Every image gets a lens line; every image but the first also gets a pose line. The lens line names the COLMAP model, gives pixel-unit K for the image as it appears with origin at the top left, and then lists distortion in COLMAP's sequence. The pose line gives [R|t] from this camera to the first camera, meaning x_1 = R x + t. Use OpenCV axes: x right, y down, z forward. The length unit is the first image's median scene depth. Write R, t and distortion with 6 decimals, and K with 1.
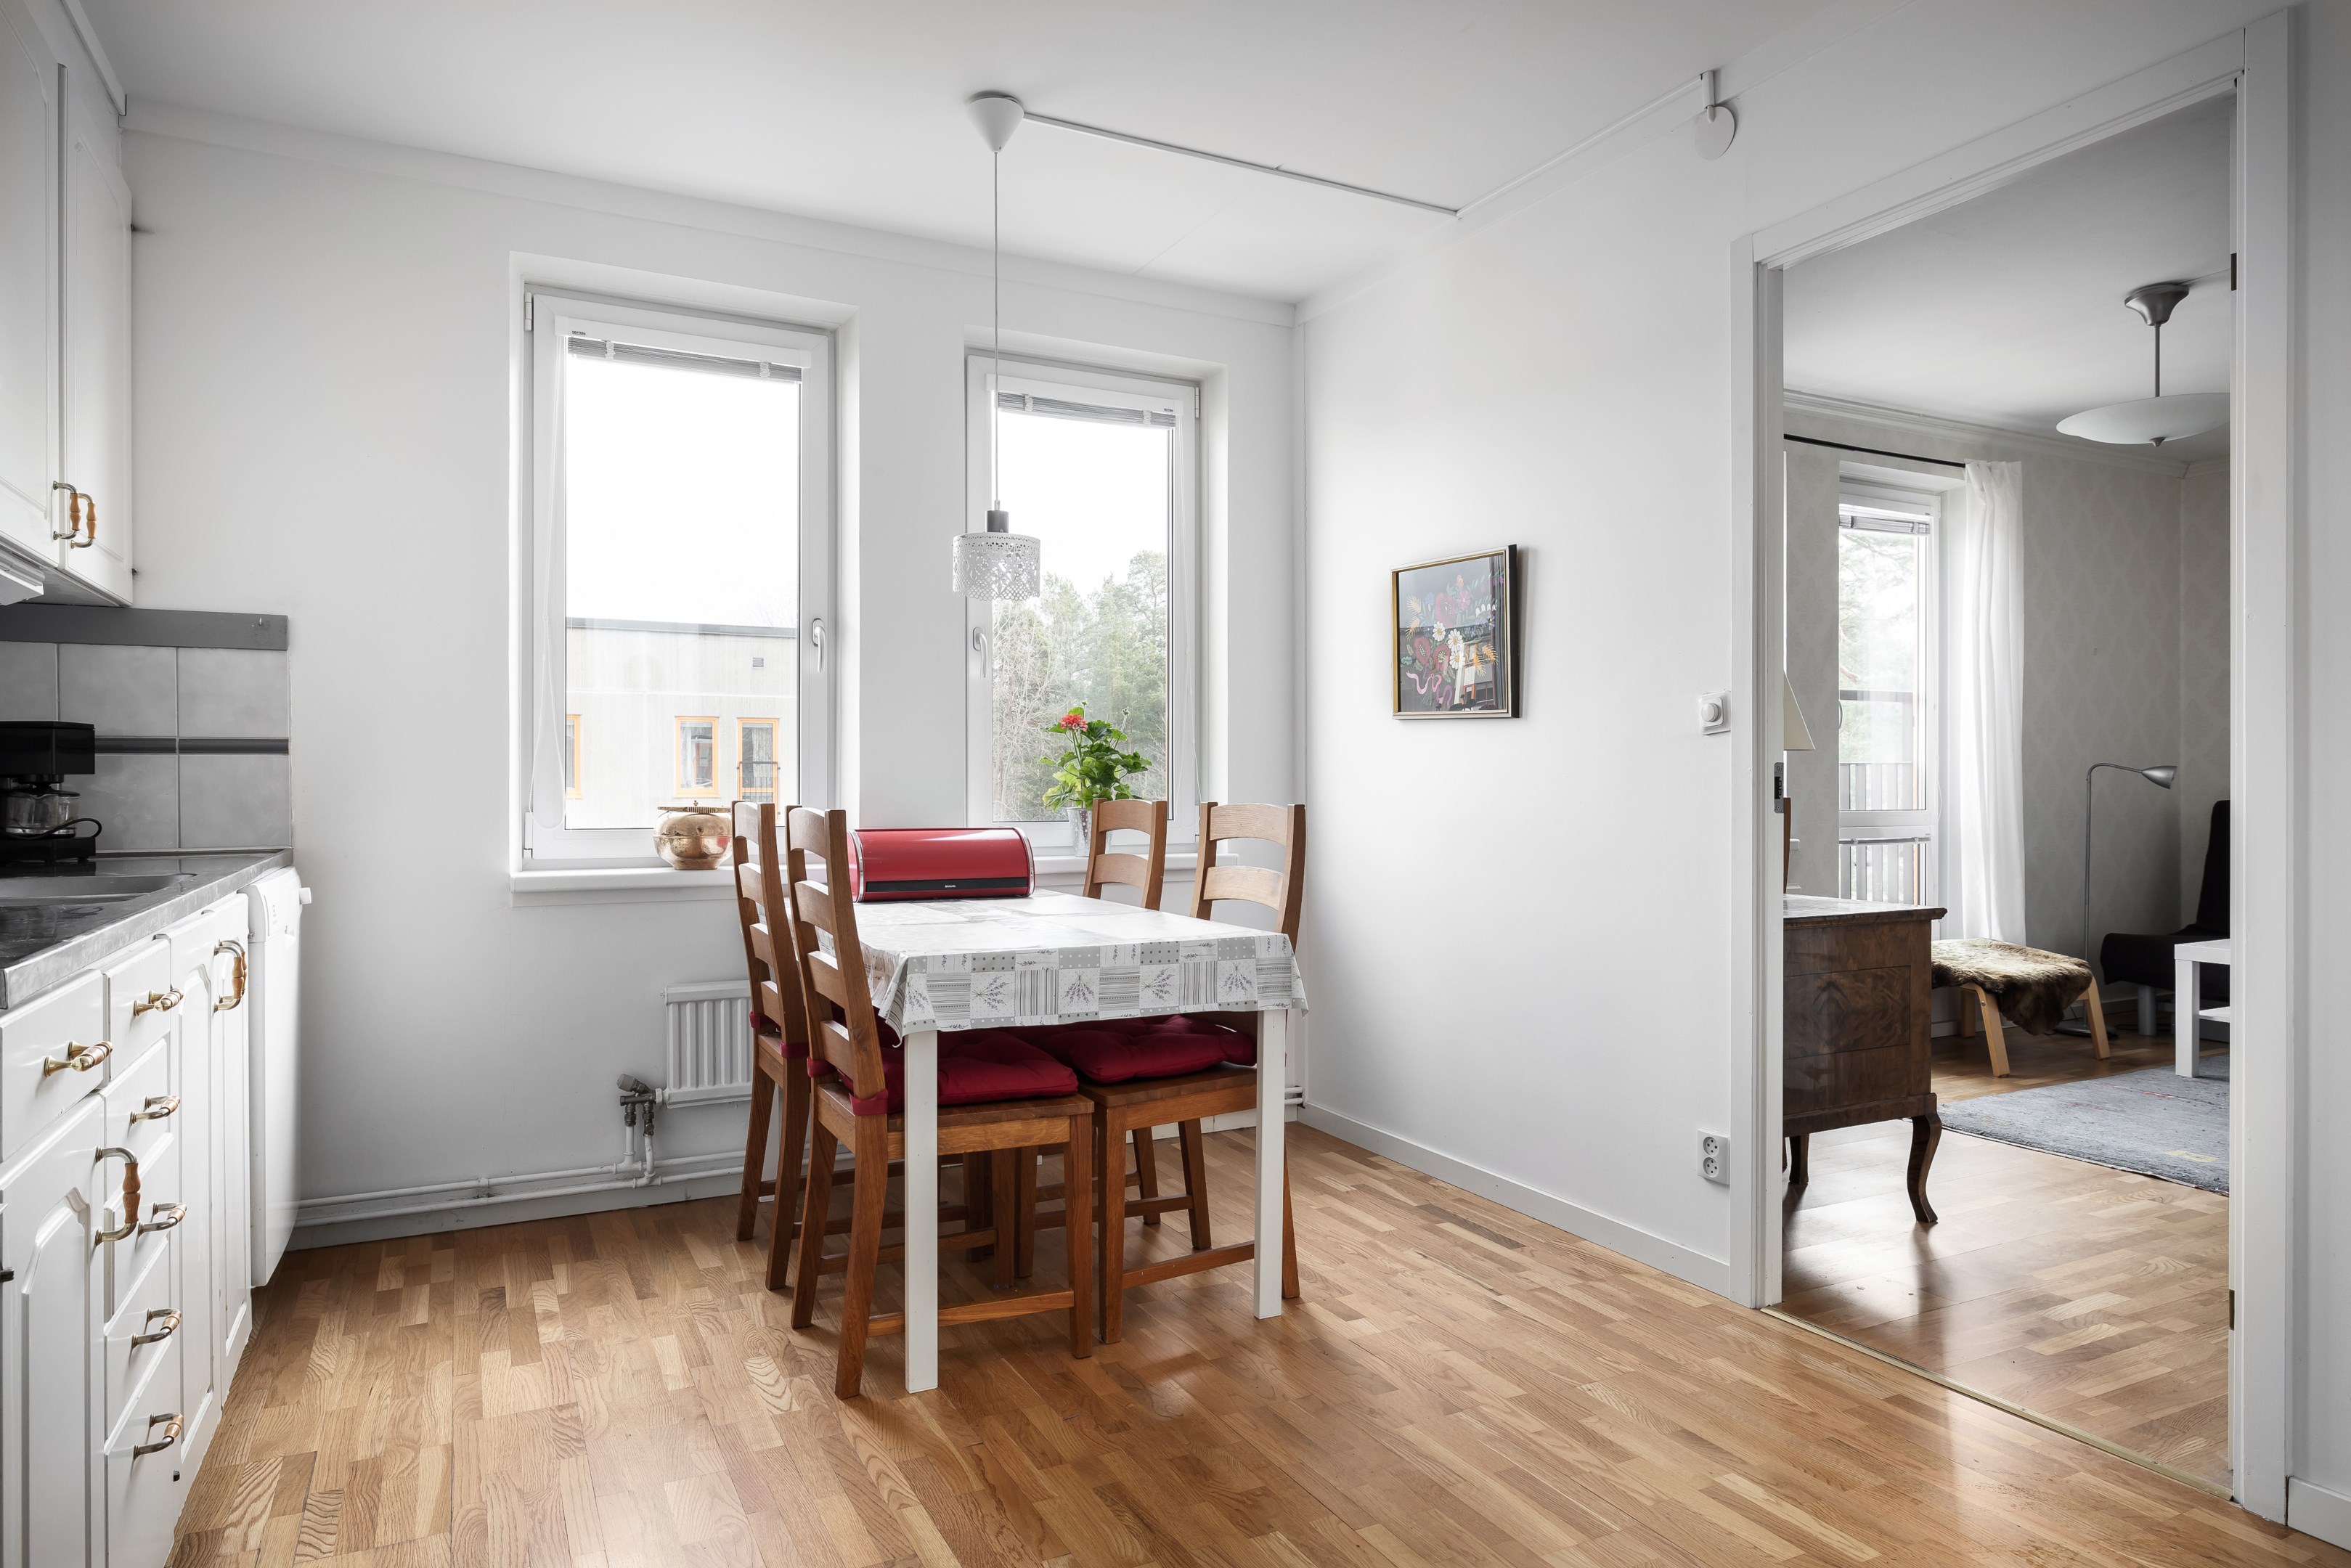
lens RADIAL K [[1409.0, 0, 1175.5], [0, 1409.0, 784.0], [0, 0, 1]] dist [-0.003497, 0.001580]
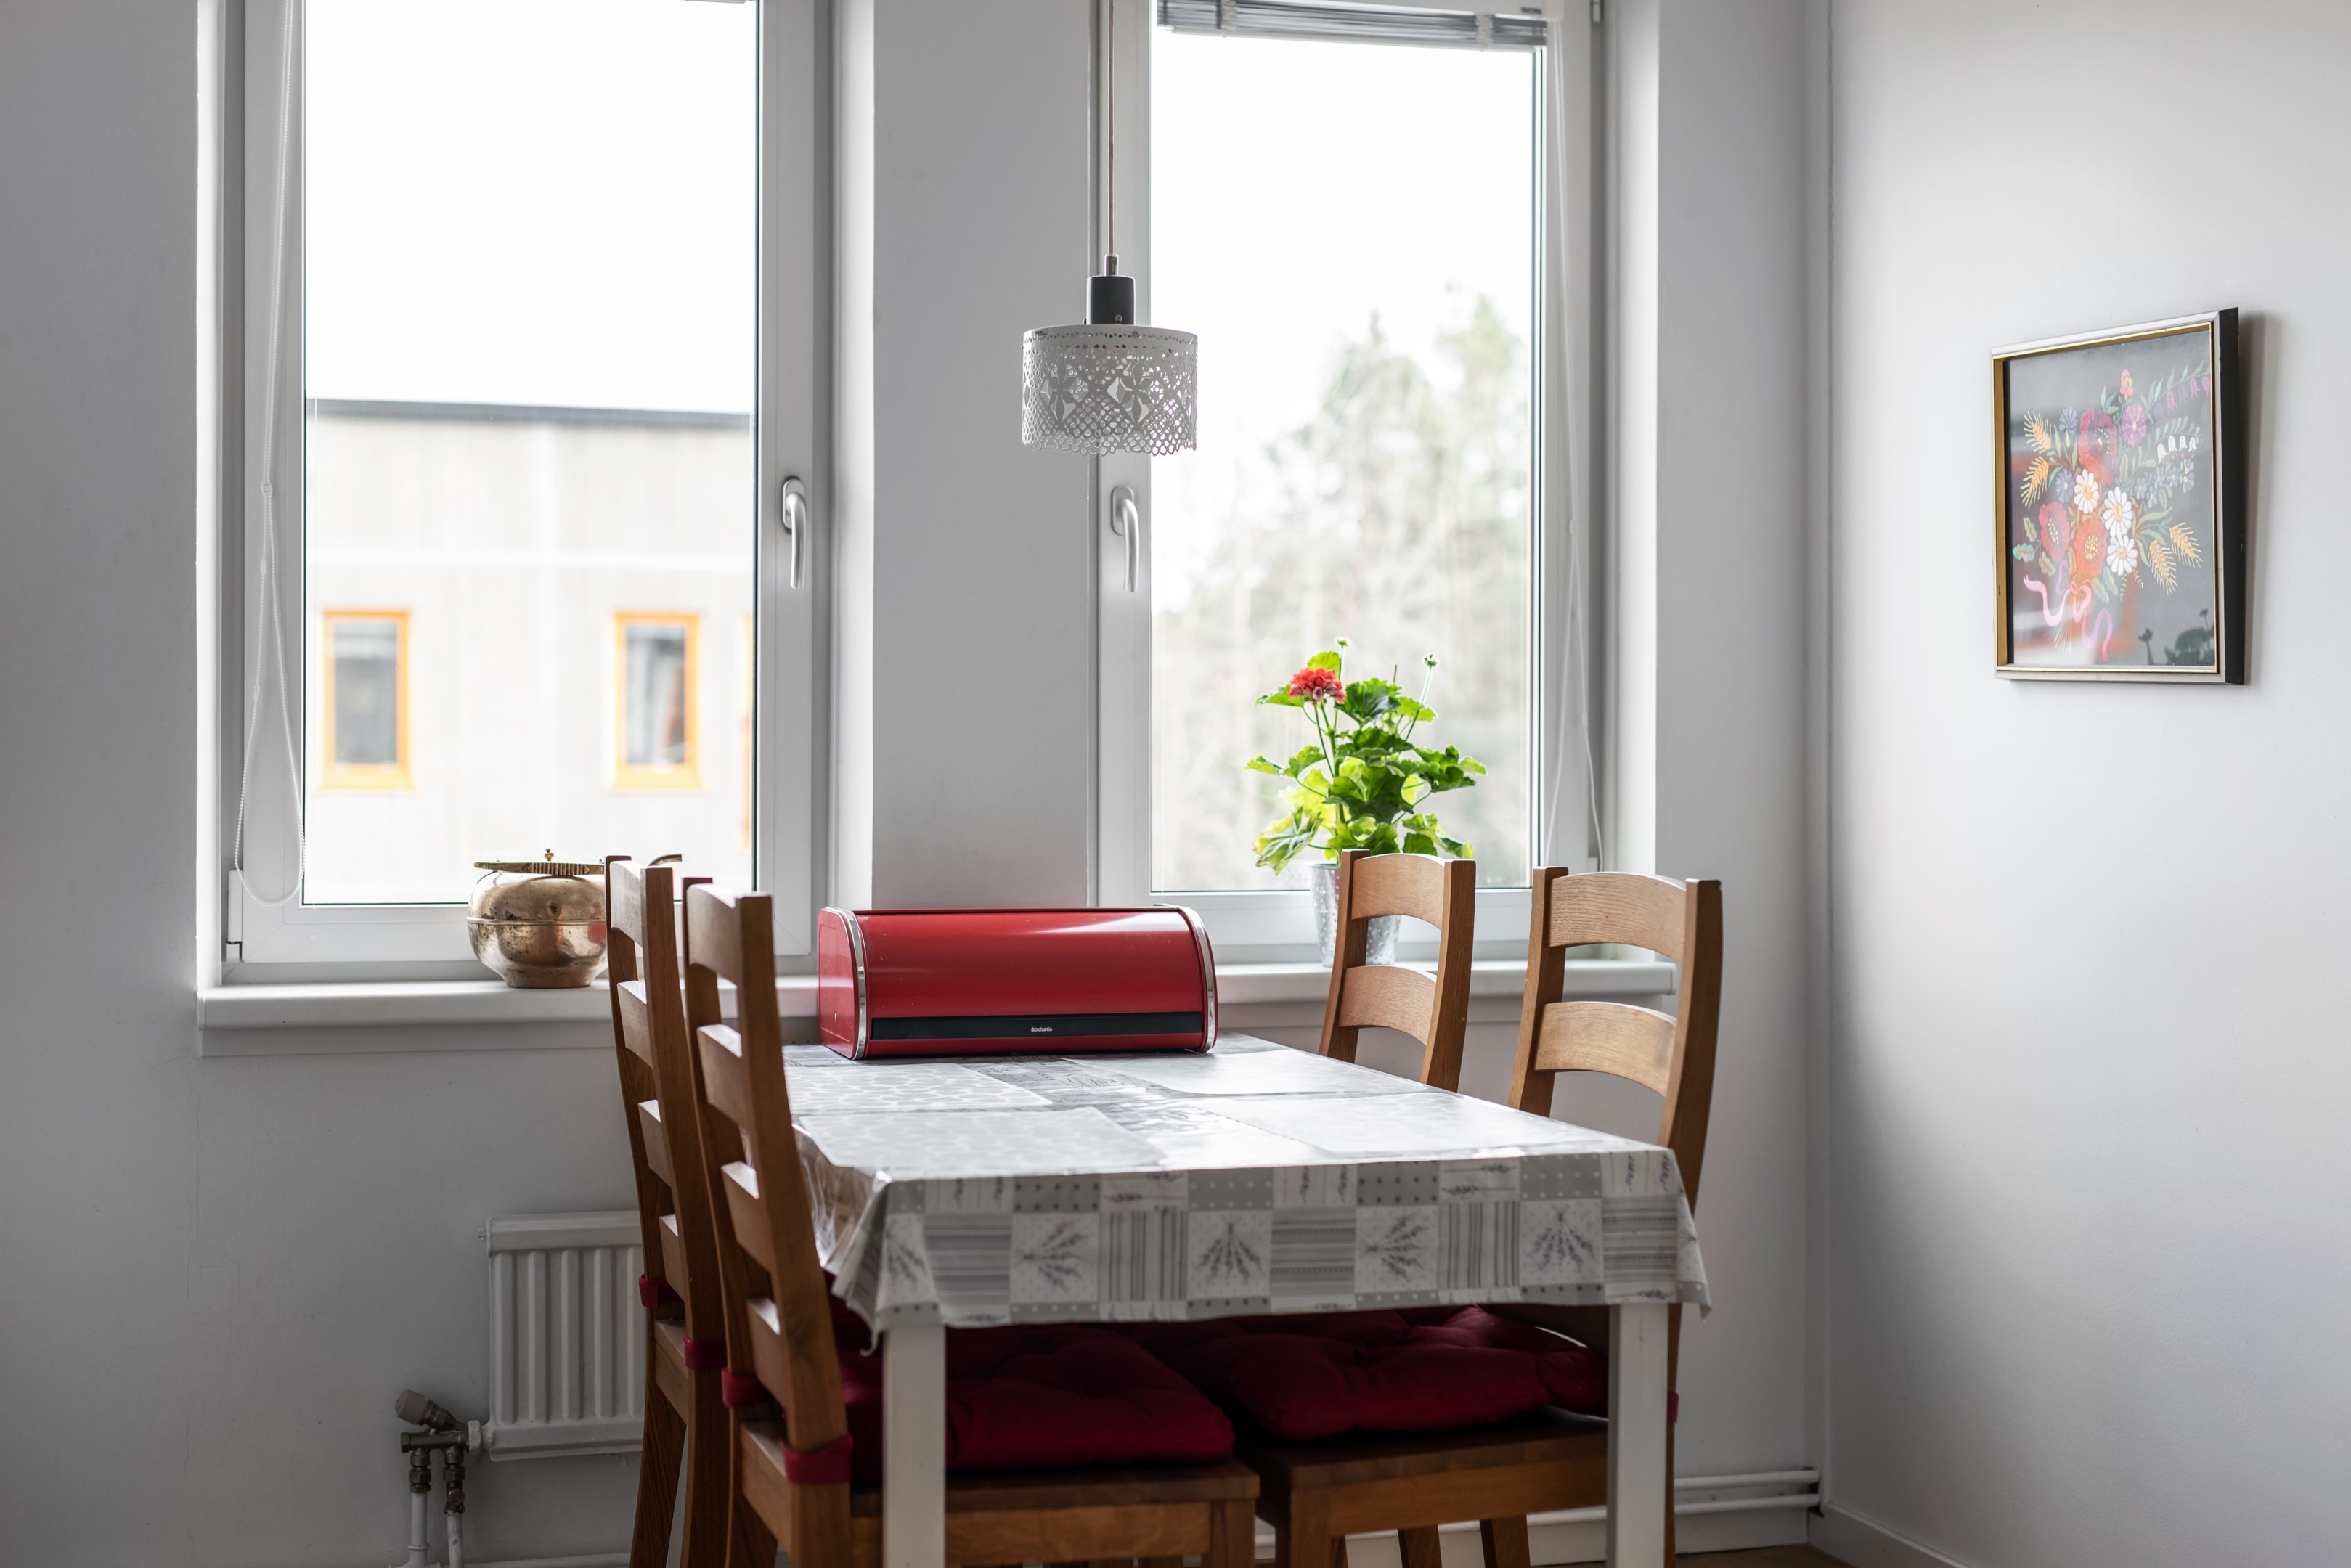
lens RADIAL K [[3271.5, 0, 1175.5], [0, 3271.5, 784.0], [0, 0, 1]] dist [0.009939, 0.069376]
pose [[0.985120, 0.003576, -0.171832, 0.093542], [-0.002143, 0.999961, 0.008525, -0.025946], [0.171856, -0.008030, 0.985089, -0.128270]]
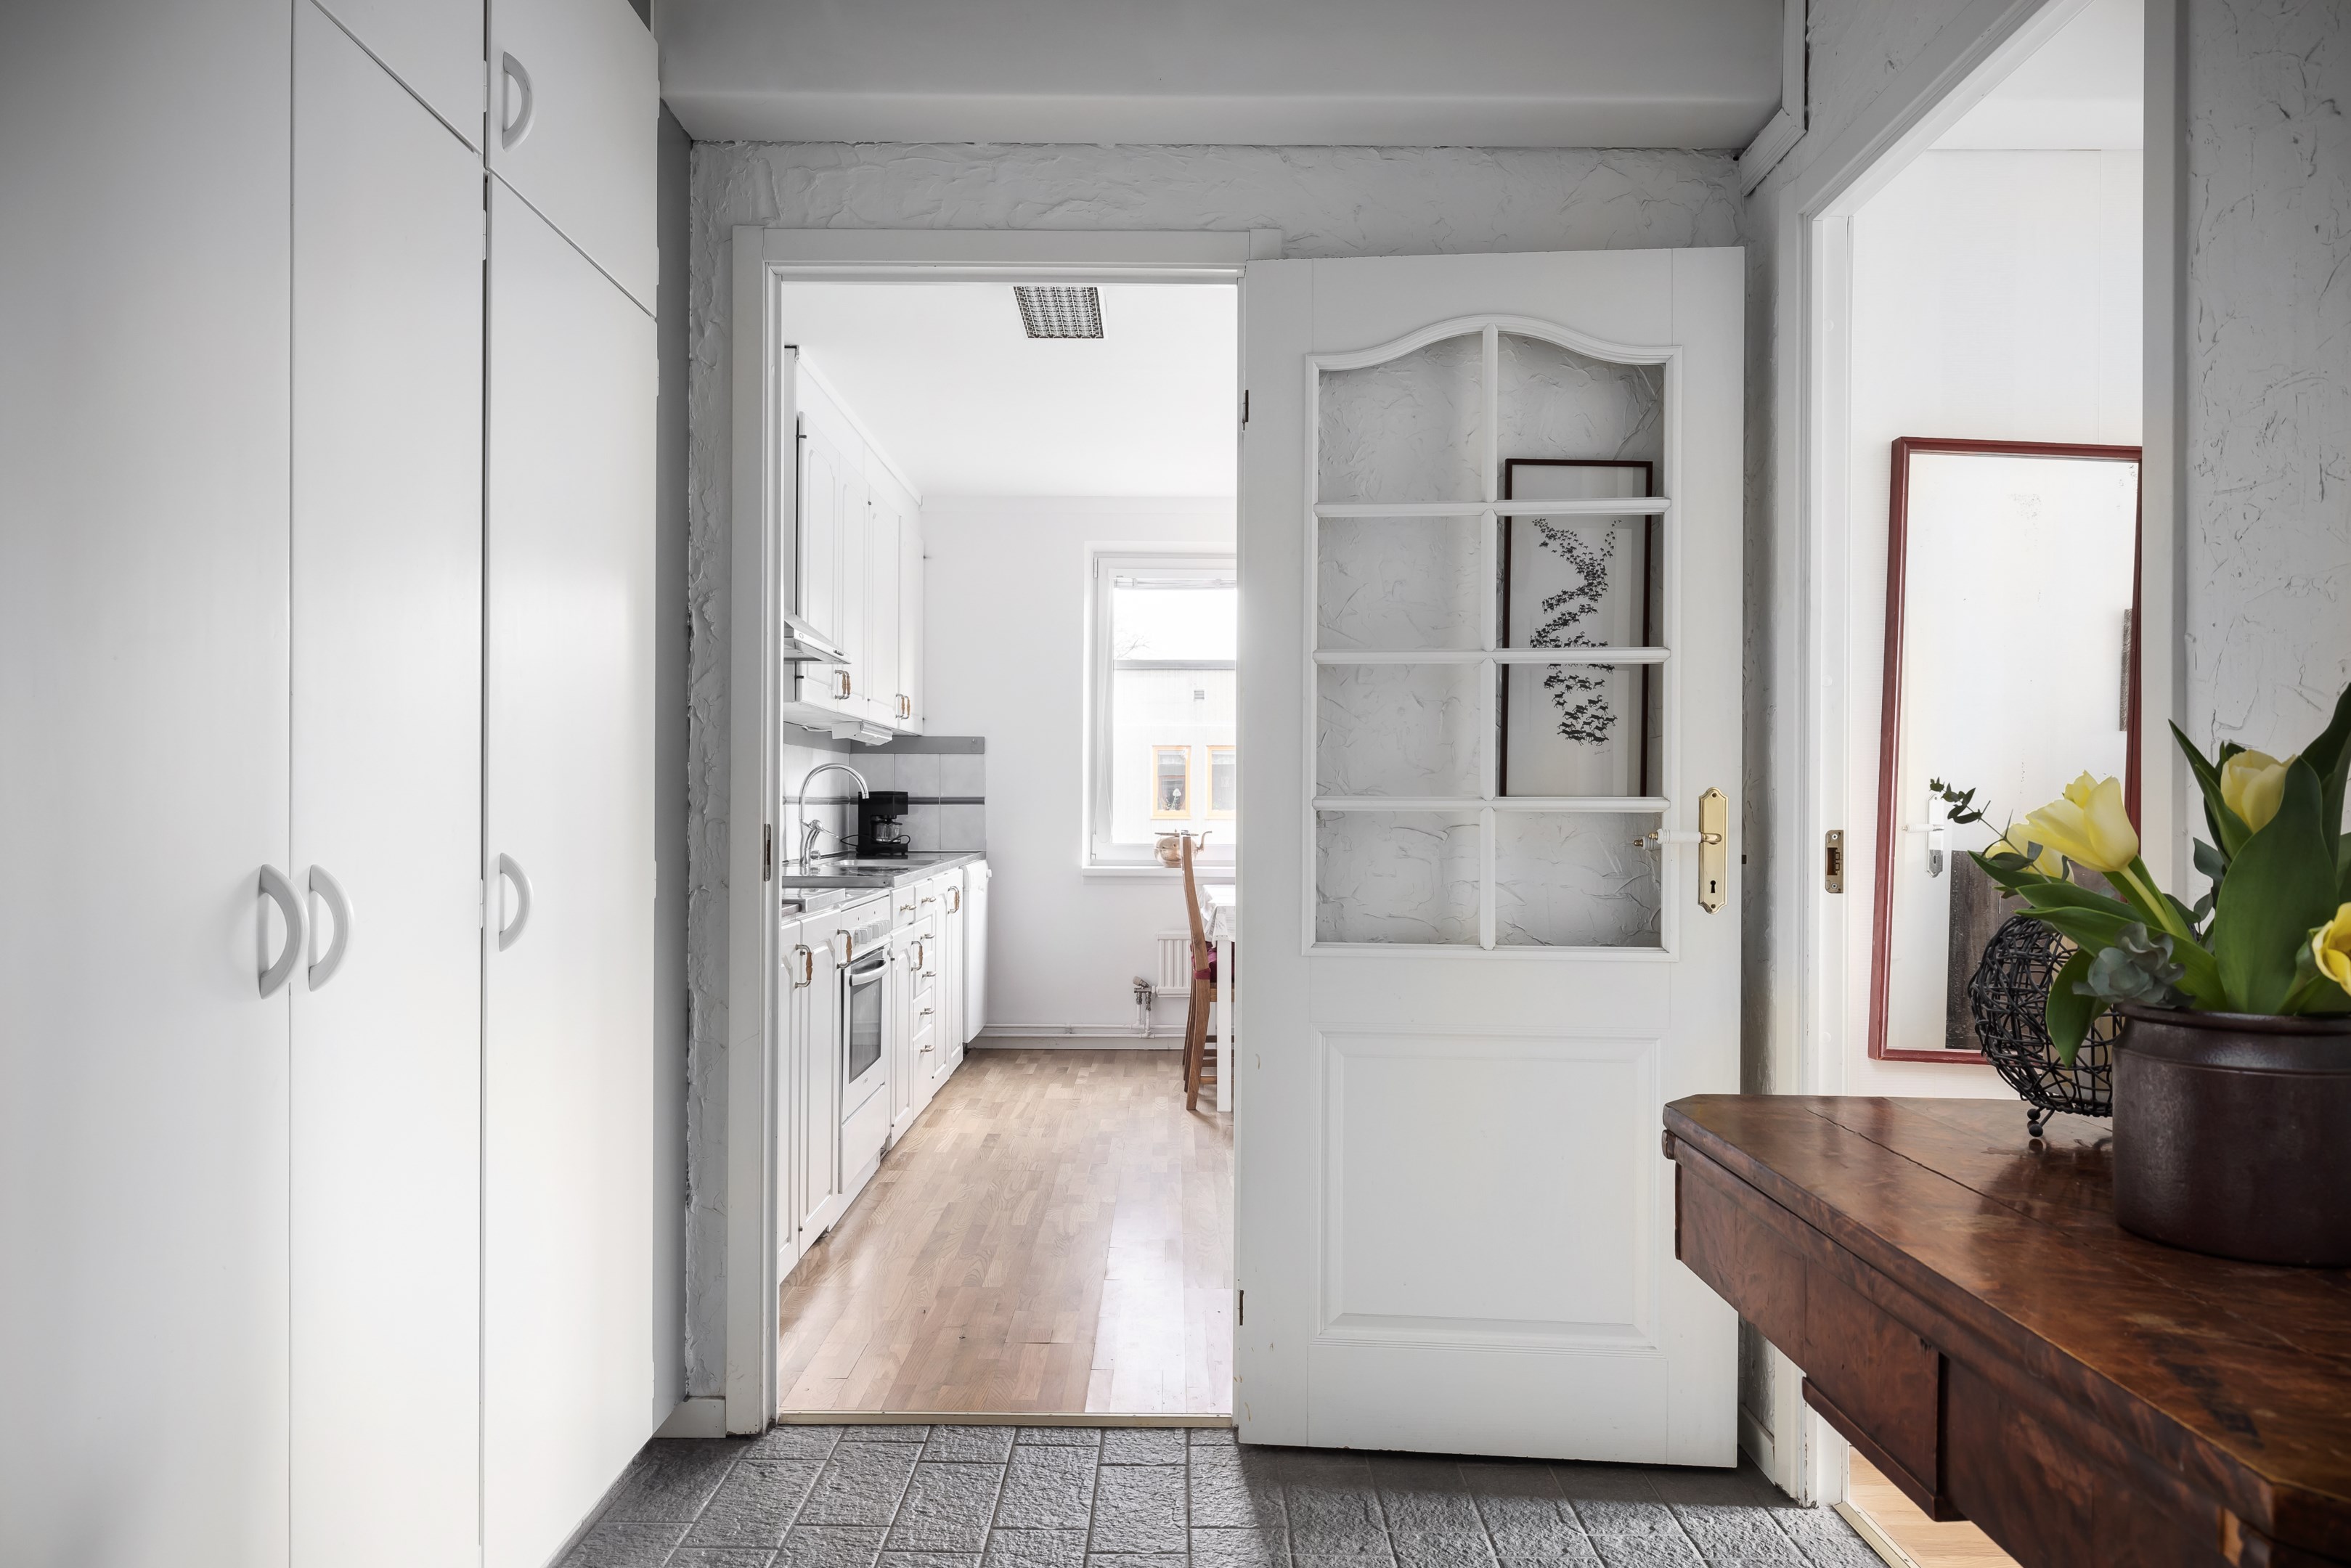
lens RADIAL K [[1482.8, 0, 1169.8], [0, 1482.8, 802.4], [0, 0, 1]] dist [-0.000462, -0.000412]
pose [[0.890598, 0.005879, -0.454753, 0.607302], [-0.007409, 0.999971, -0.001582, -0.023936], [0.454730, 0.004779, 0.890616, -0.820197]]
